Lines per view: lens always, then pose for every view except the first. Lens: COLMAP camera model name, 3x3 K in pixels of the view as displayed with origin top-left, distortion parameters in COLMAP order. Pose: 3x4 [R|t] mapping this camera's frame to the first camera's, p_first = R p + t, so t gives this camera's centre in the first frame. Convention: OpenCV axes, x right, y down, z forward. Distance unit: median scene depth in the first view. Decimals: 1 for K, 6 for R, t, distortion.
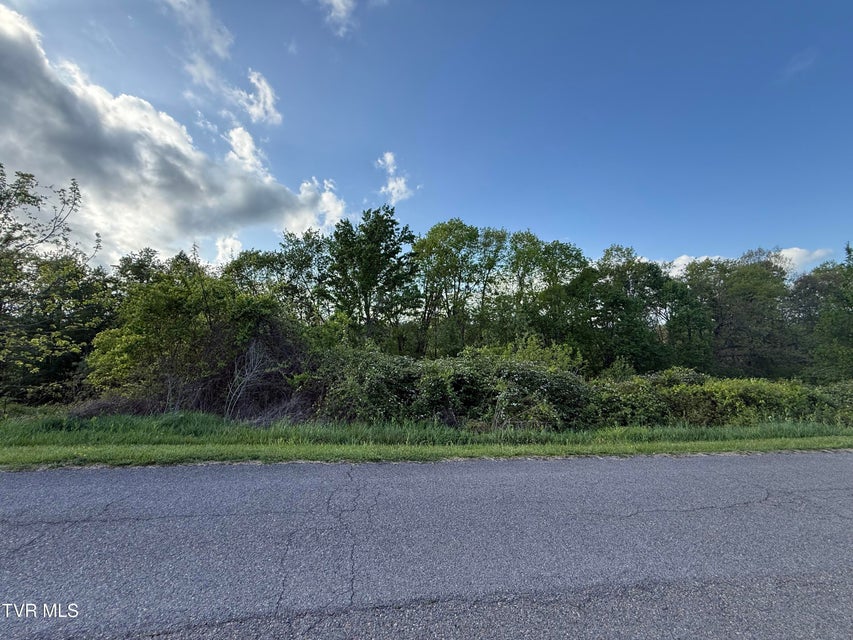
lens RADIAL K [[334.8, 0, 422.7], [0, 334.8, 317.3], [0, 0, 1]] dist [-0.000432, 0.000361]
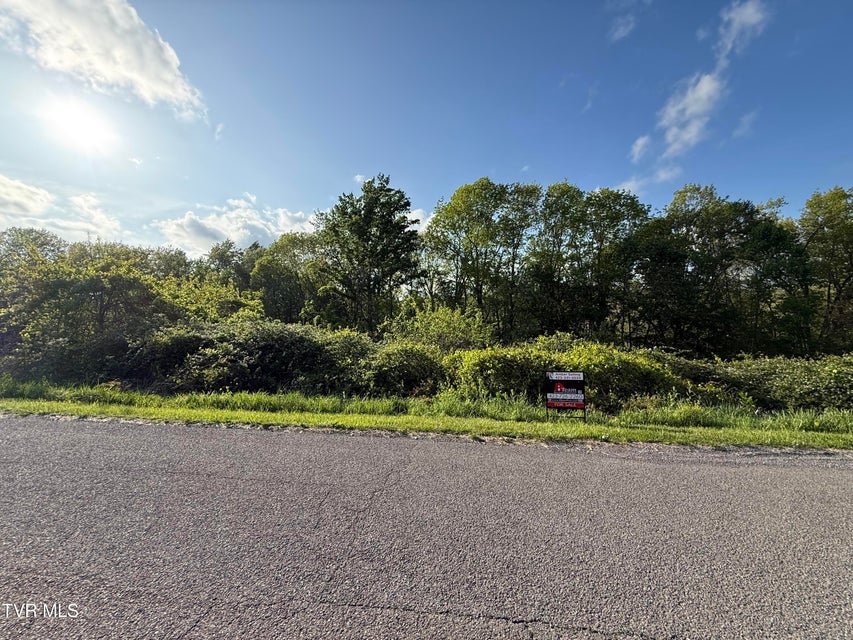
lens RADIAL K [[334.8, 0, 427.7], [0, 334.8, 321.8], [0, 0, 1]] dist [-0.000432, 0.000361]
pose [[0.960956, -0.021808, -0.275839, 0.199941], [0.045740, 0.995694, 0.080626, 0.013384], [0.272893, -0.090095, 0.957816, 0.052408]]
